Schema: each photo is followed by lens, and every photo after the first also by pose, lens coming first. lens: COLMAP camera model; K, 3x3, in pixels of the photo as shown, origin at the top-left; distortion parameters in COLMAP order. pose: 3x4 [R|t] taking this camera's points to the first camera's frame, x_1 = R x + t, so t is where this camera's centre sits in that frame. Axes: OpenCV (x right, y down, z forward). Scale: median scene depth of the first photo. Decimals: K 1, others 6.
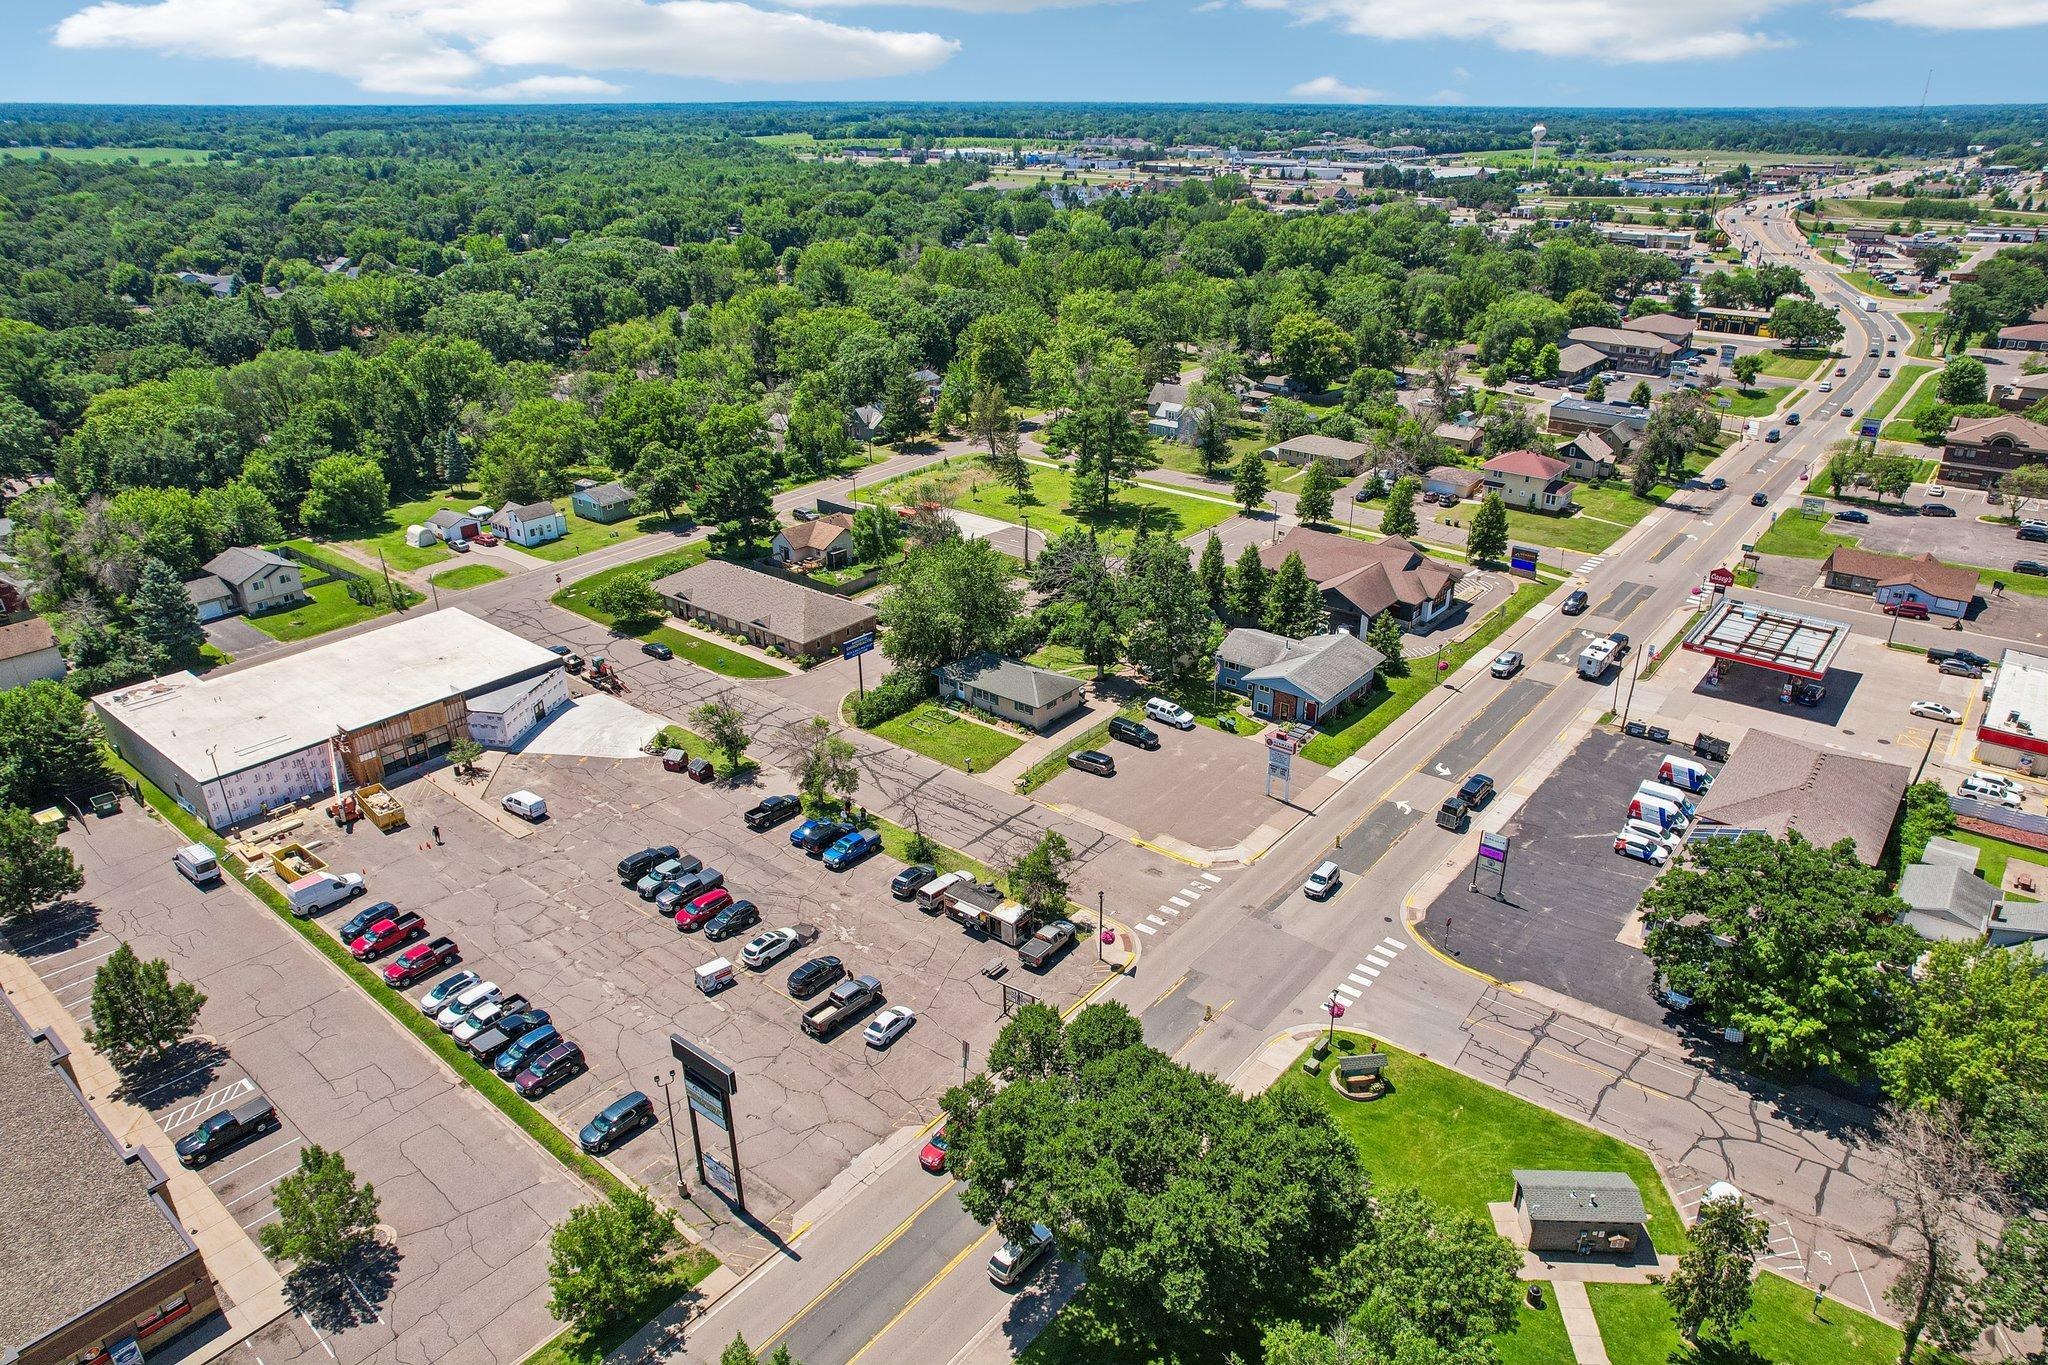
lens RADIAL K [[1310.1, 0, 1037.5], [0, 1310.1, 662.3], [0, 0, 1]] dist [-0.064445, 0.044332]
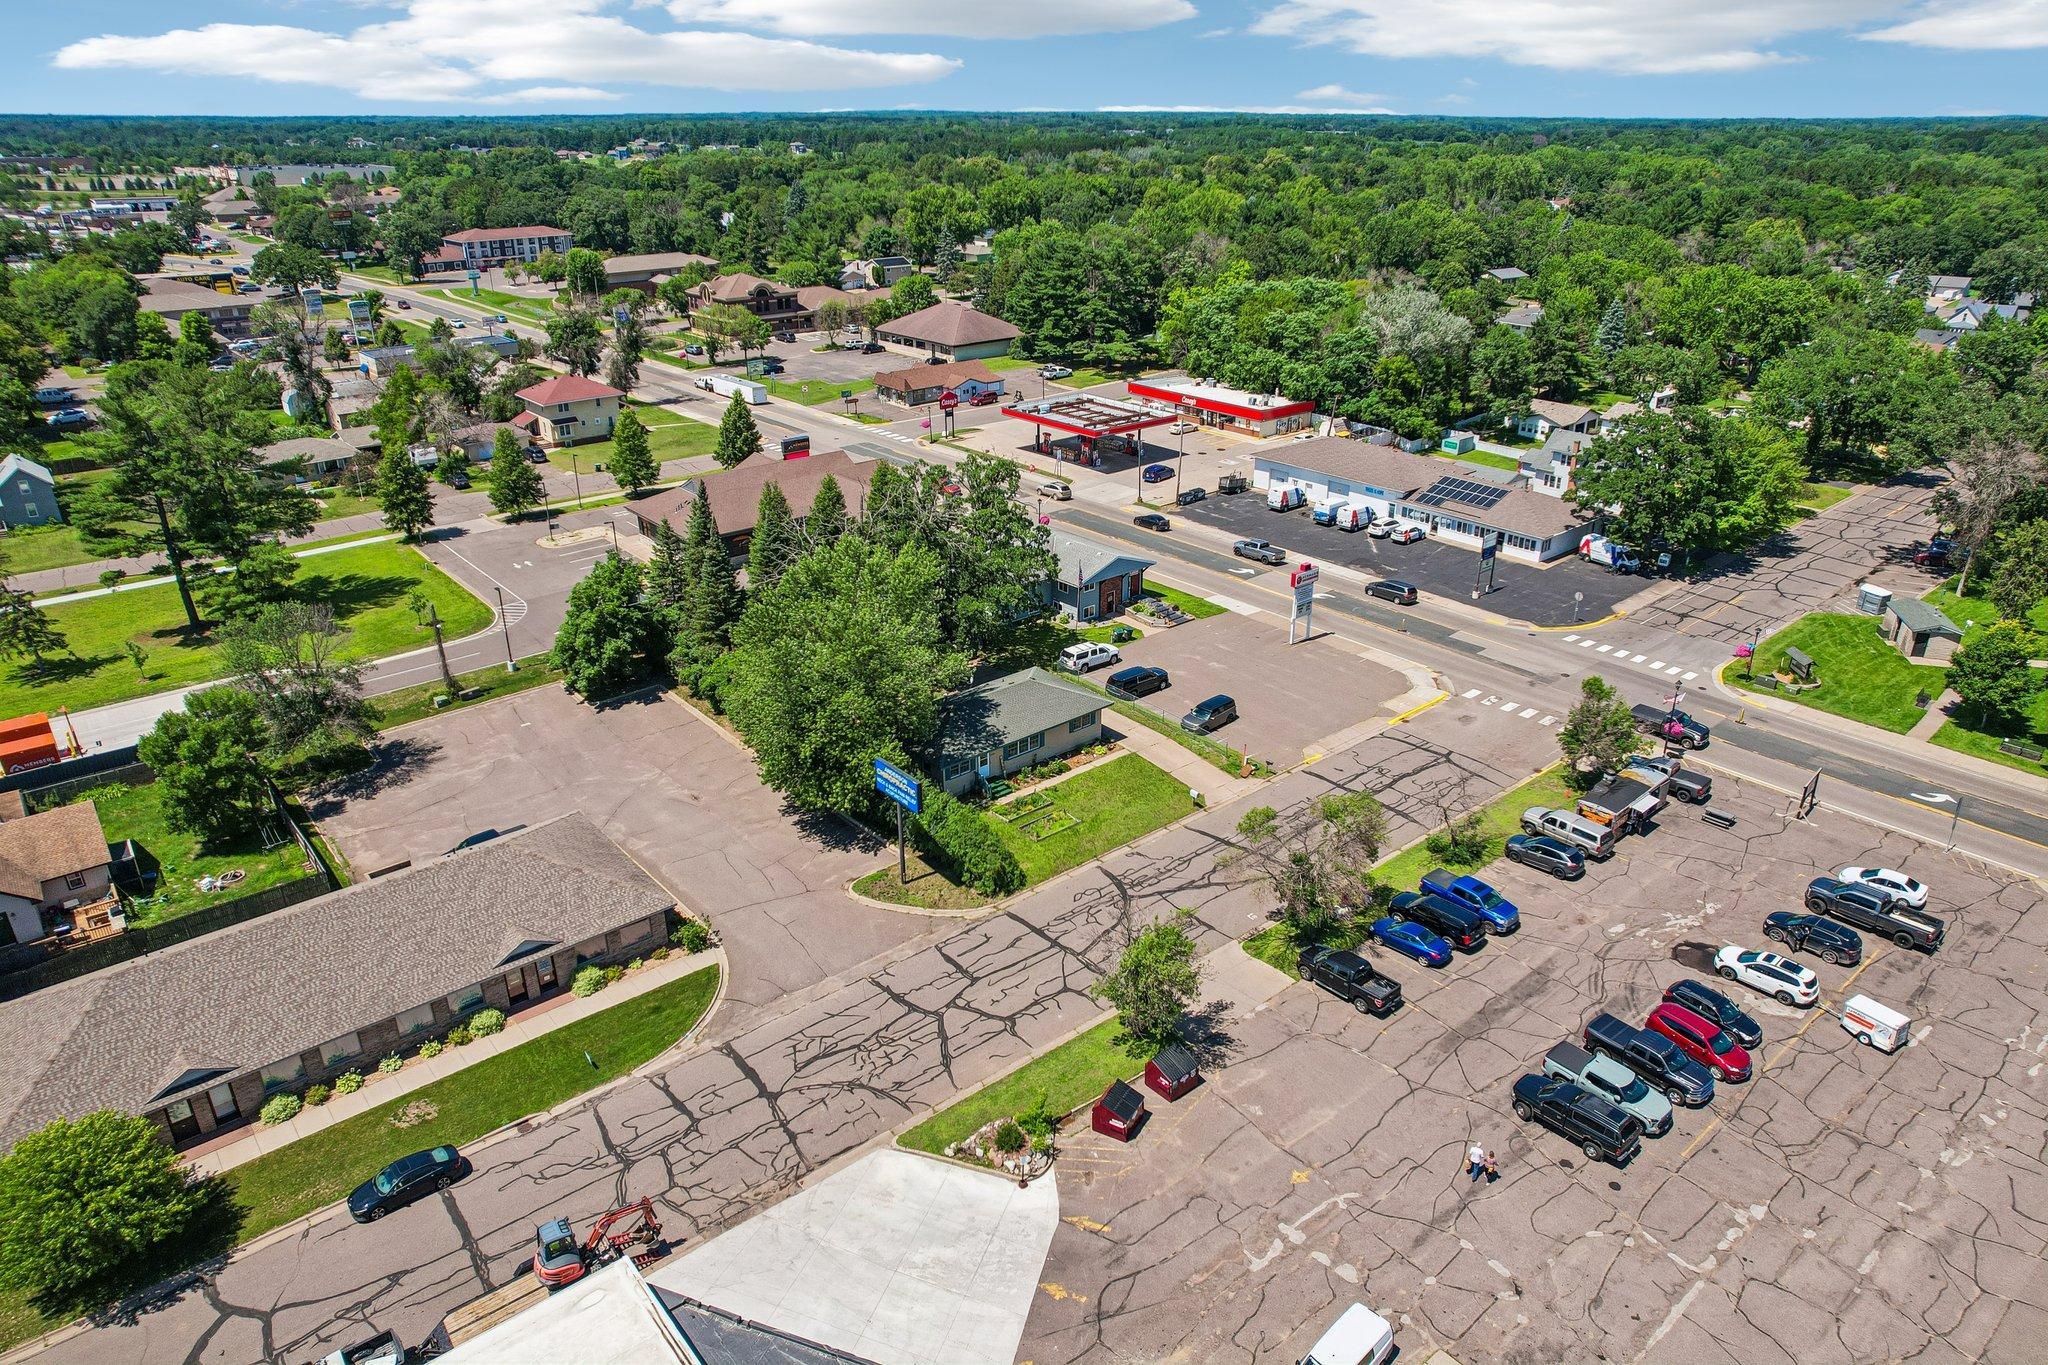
lens RADIAL K [[1310.1, 0, 1034.5], [0, 1310.1, 685.0], [0, 0, 1]] dist [-0.064445, 0.044332]
pose [[0.186990, -0.396910, 0.898609, -0.576749], [0.390924, 0.869259, 0.302600, -0.183373], [-0.901229, 0.294705, 0.317704, 0.771369]]
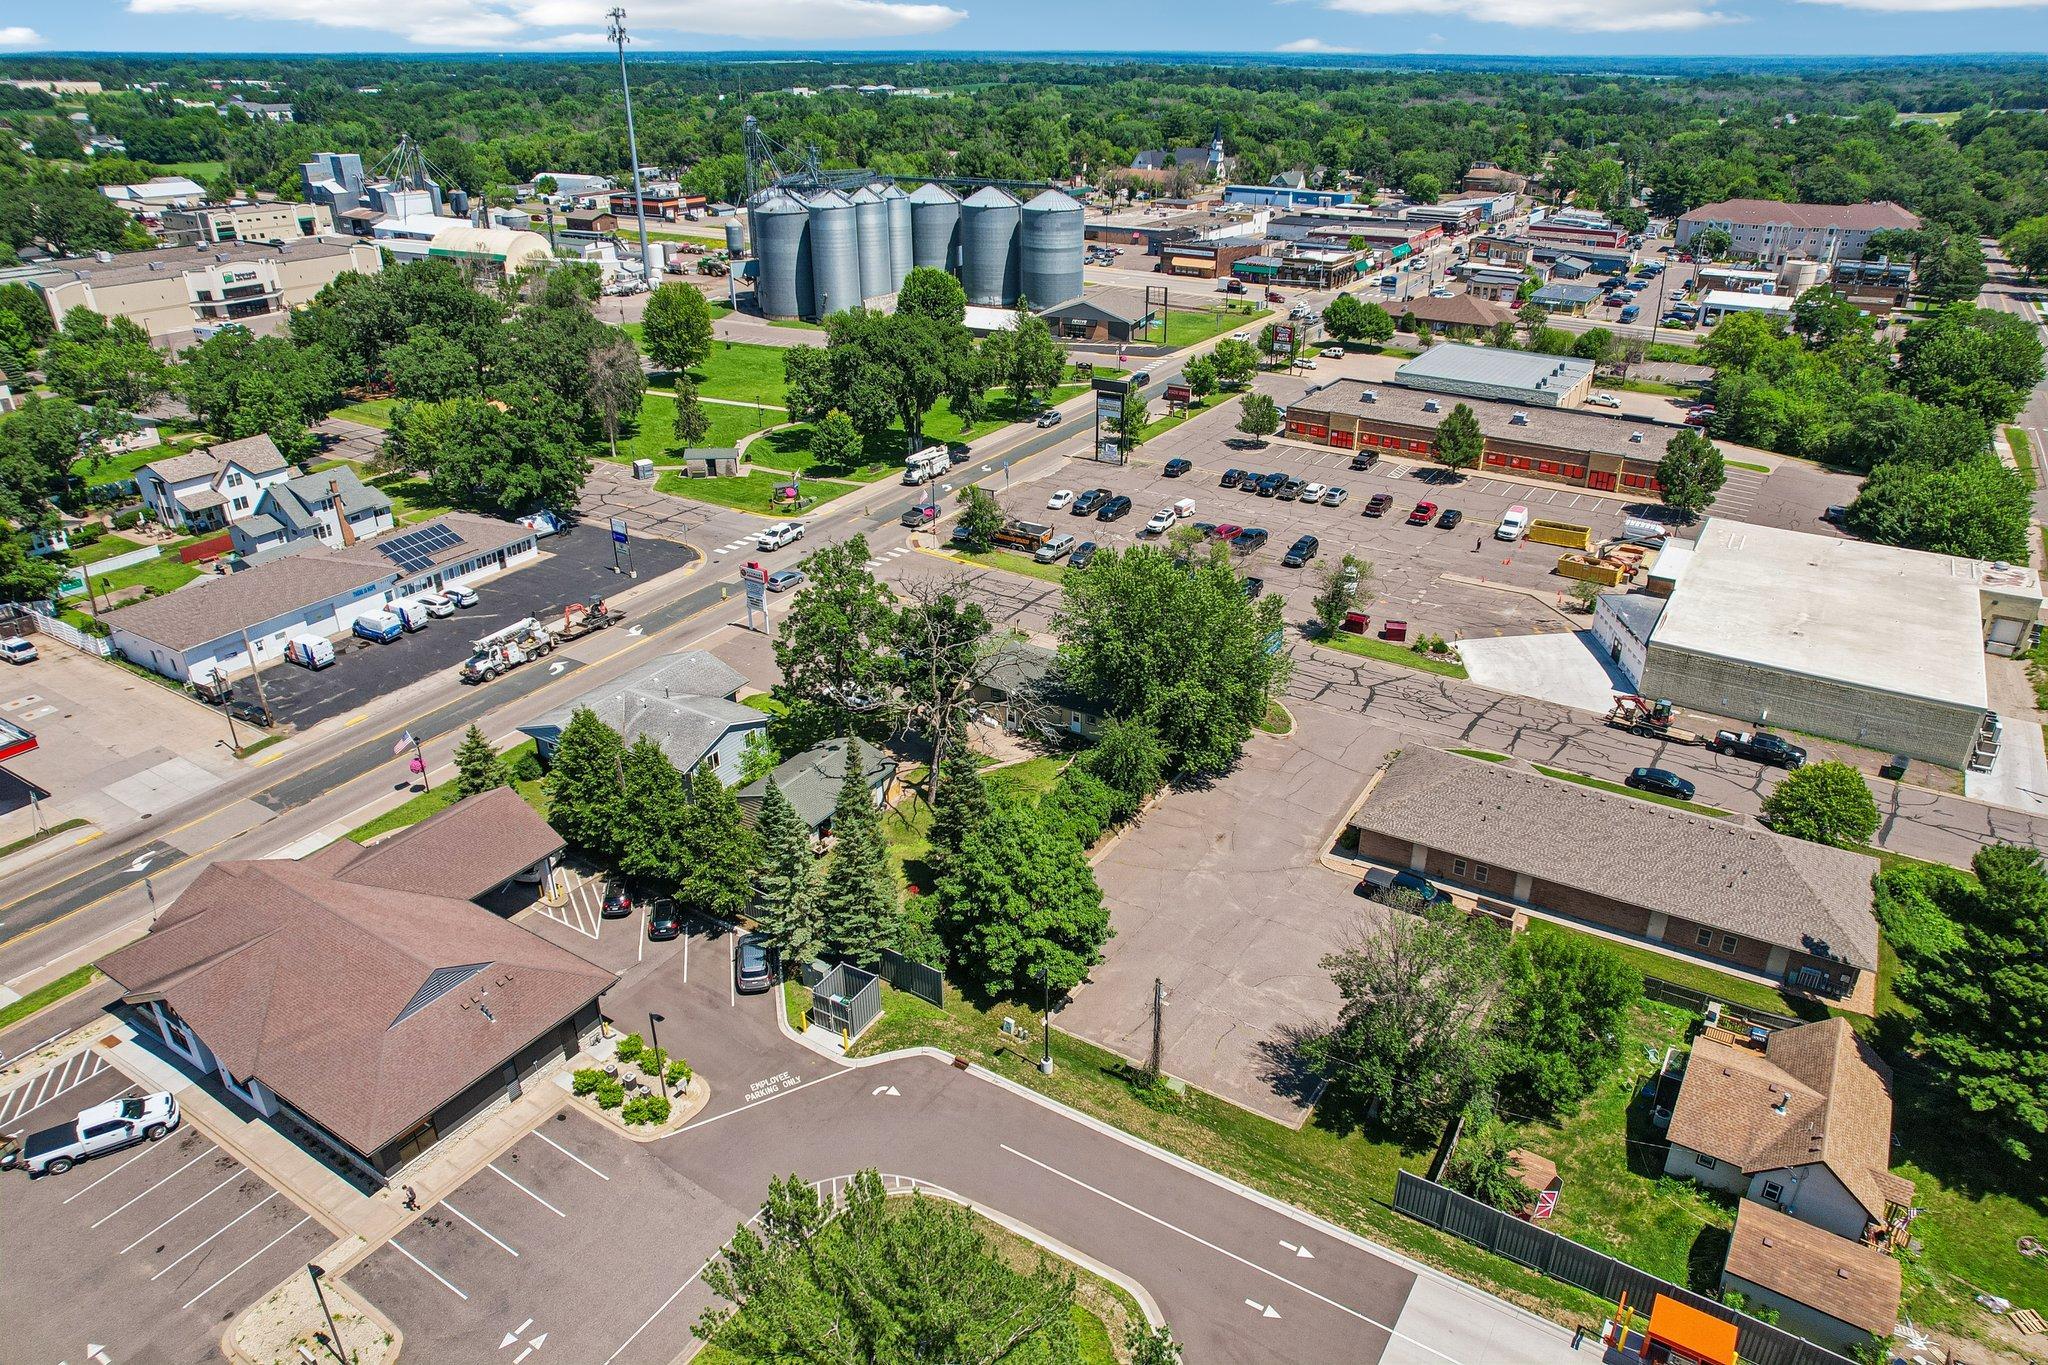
lens RADIAL K [[1310.1, 0, 1052.7], [0, 1310.1, 707.7], [0, 0, 1]] dist [-0.064445, 0.044332]
pose [[-0.990136, 0.064915, -0.124163, 0.079047], [-0.053967, 0.641113, 0.765547, -0.541692], [0.129298, 0.764696, -0.631286, 1.470090]]
